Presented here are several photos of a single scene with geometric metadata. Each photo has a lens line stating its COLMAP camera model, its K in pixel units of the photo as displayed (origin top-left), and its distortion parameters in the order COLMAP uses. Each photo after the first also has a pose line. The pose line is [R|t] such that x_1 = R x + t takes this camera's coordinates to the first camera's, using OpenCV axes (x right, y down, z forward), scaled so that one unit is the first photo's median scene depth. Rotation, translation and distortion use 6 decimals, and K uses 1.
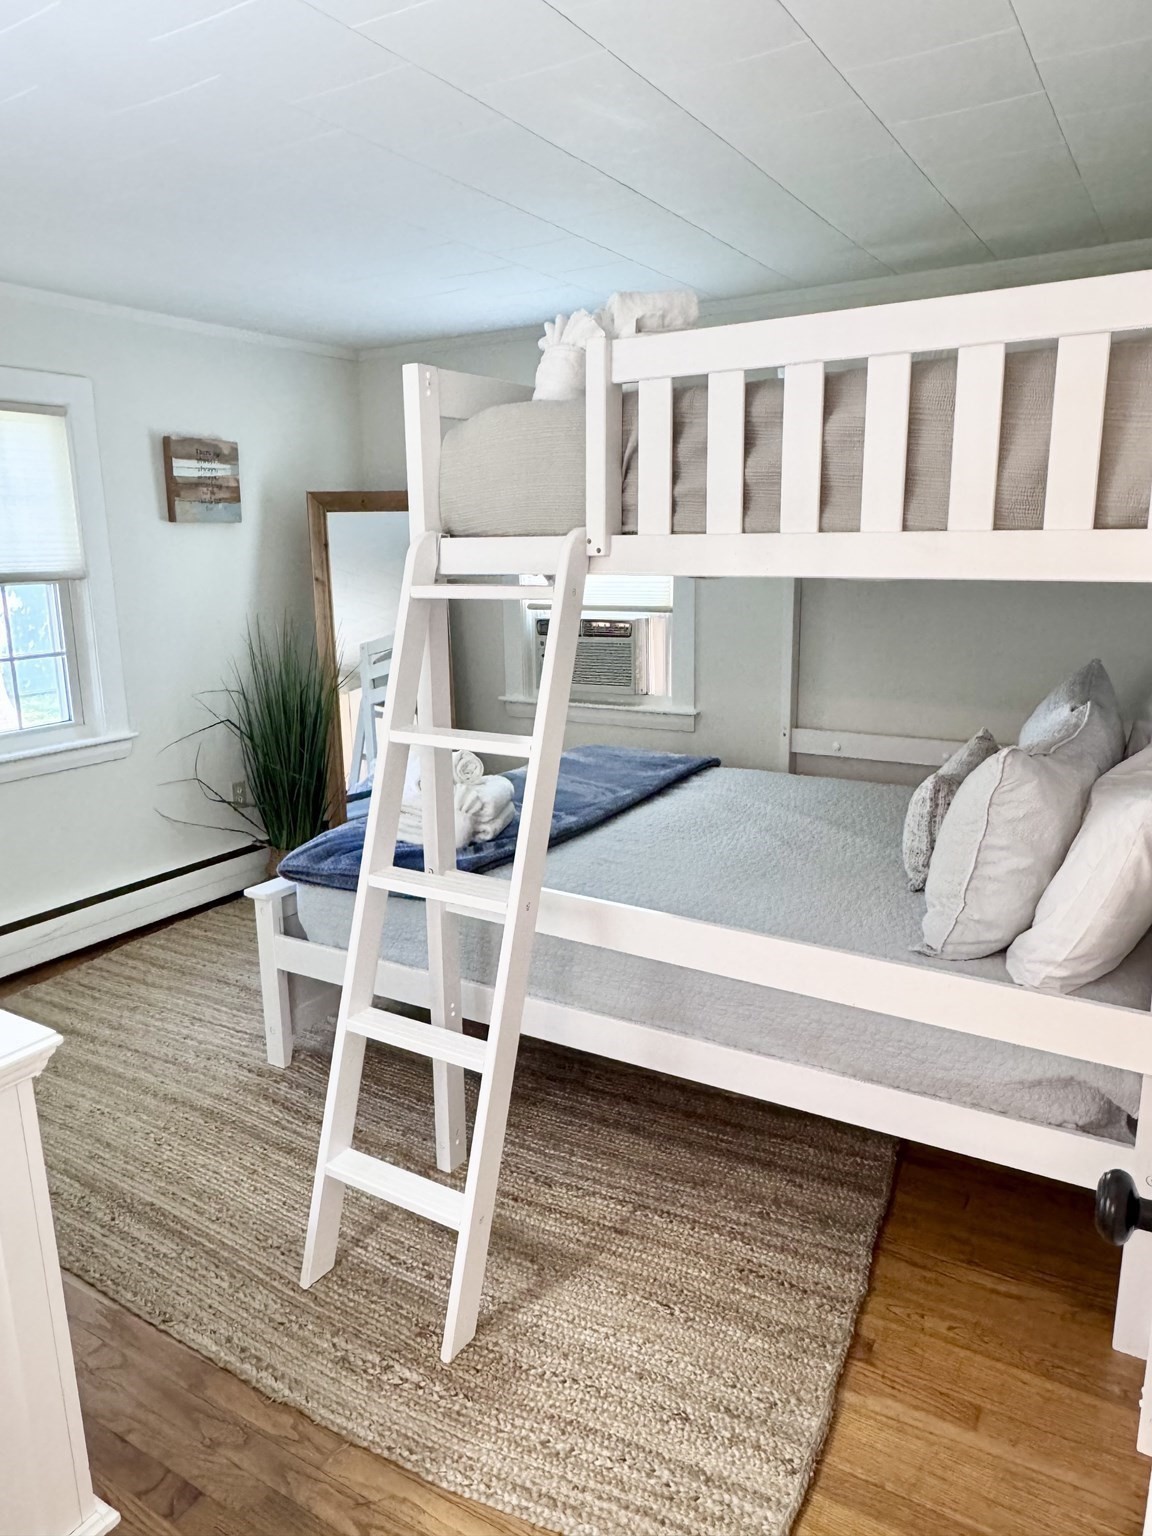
lens RADIAL K [[1037.4, 0, 576.1], [0, 1037.4, 768.6], [0, 0, 1]] dist [-0.003335, -0.000578]
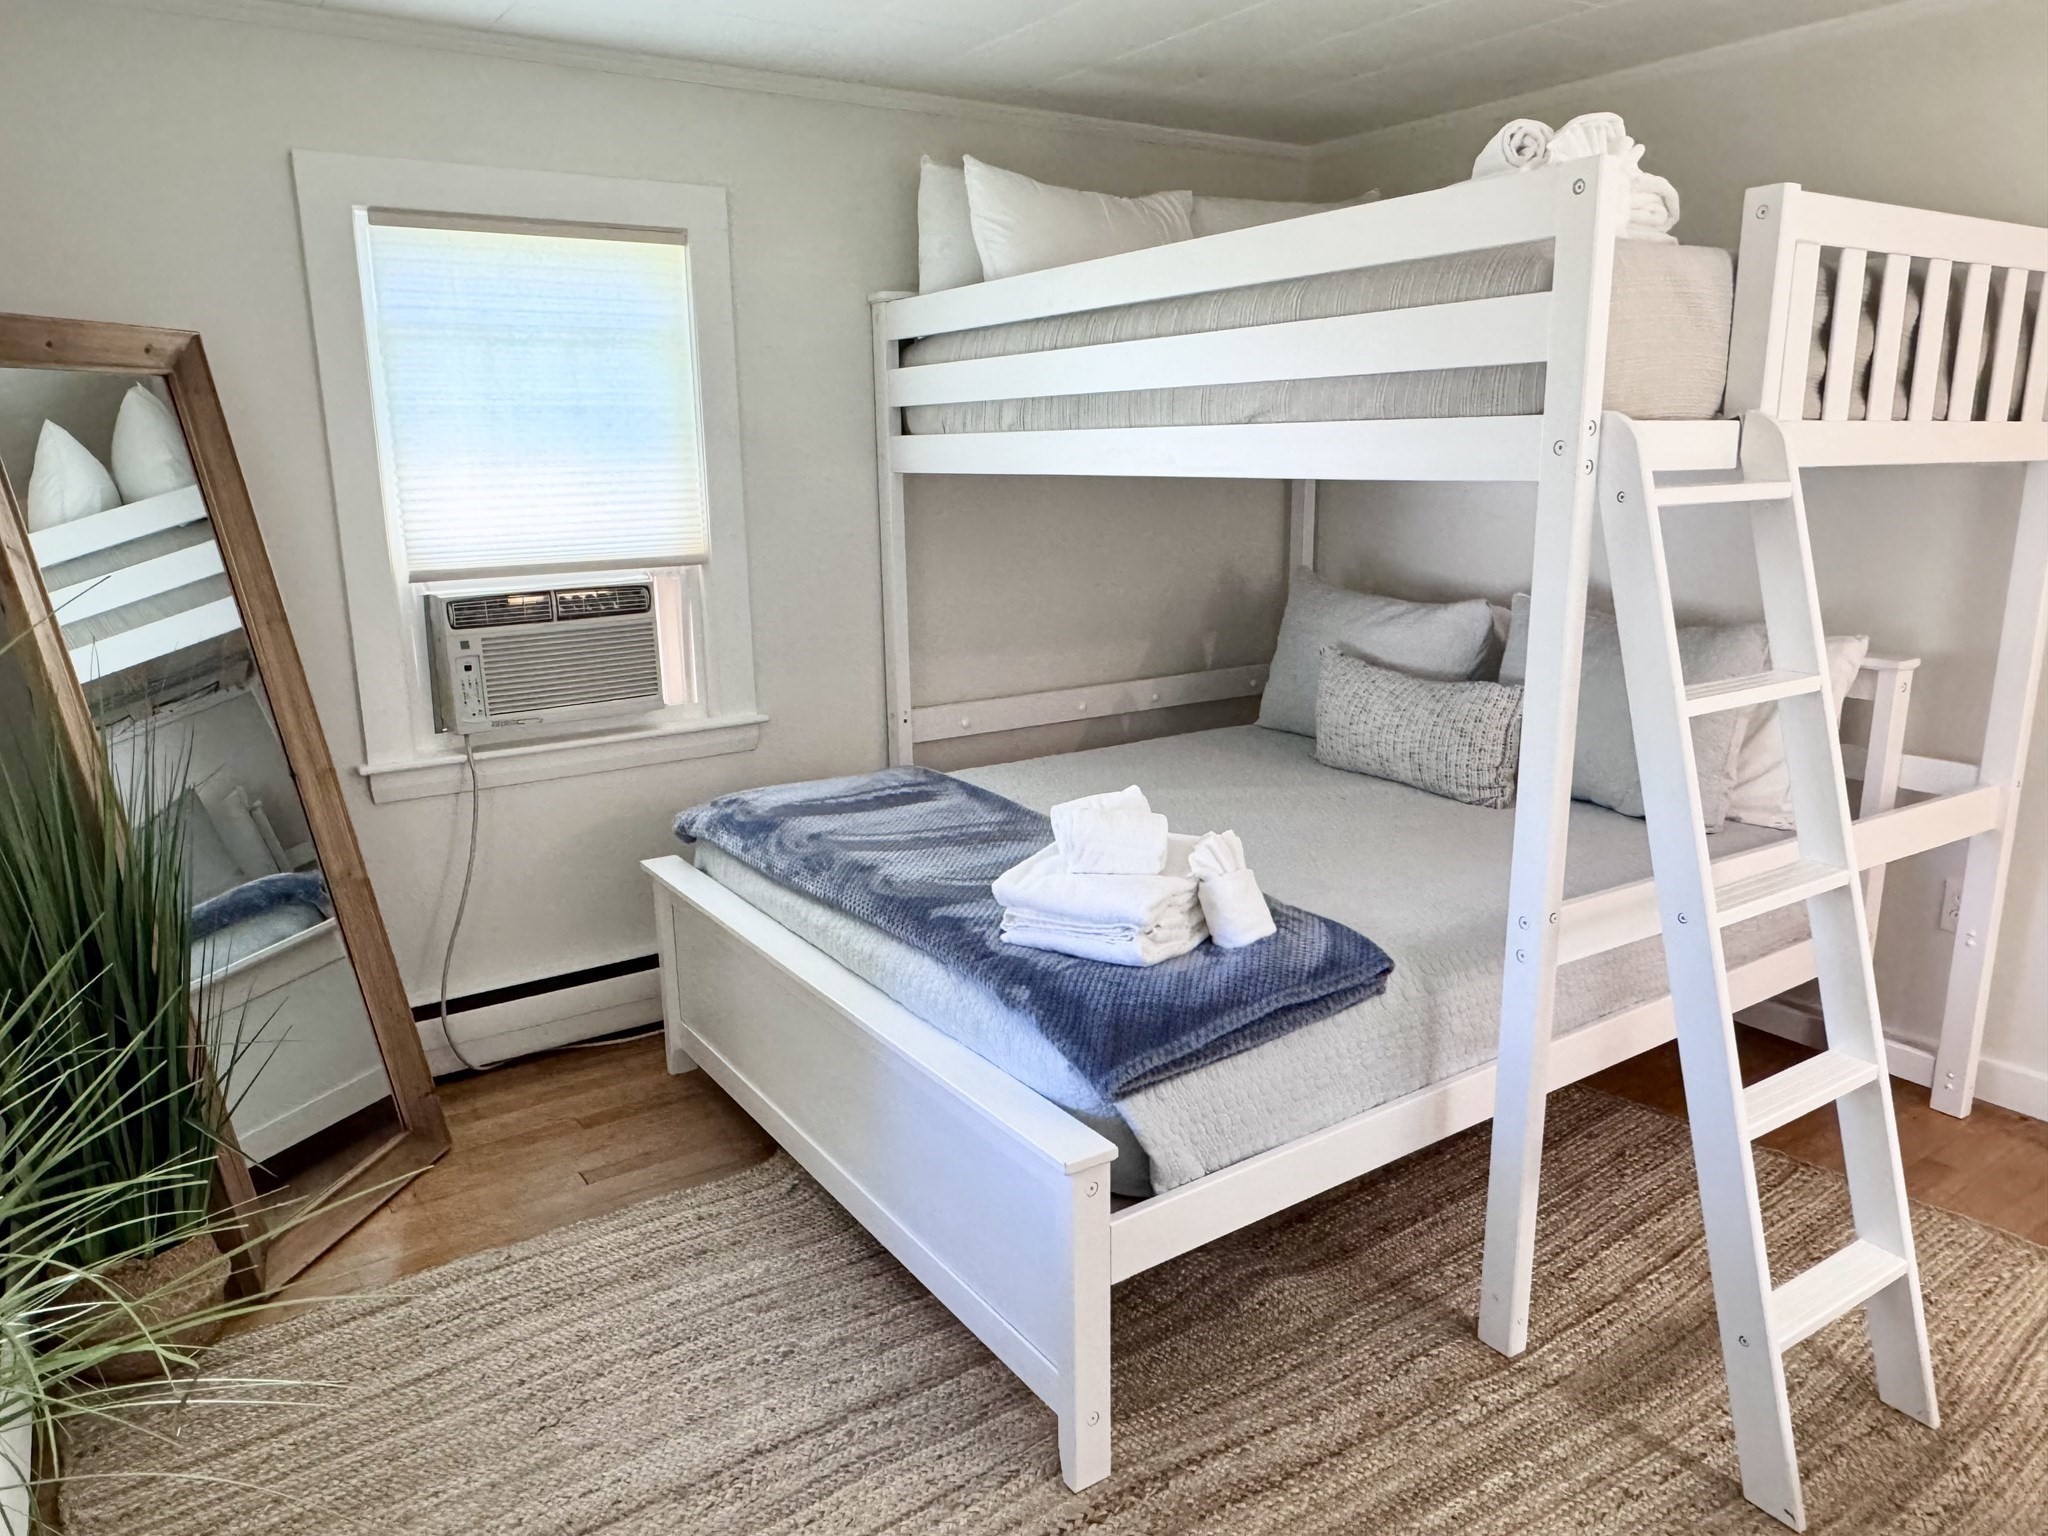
lens RADIAL K [[1383.2, 0, 1024.5], [0, 1383.2, 765.7], [0, 0, 1]] dist [-0.003335, -0.000578]
pose [[0.421817, -0.195111, 0.885439, -0.564965], [0.201741, 0.972288, 0.118140, -0.091934], [-0.883952, 0.128796, 0.449489, 0.475063]]
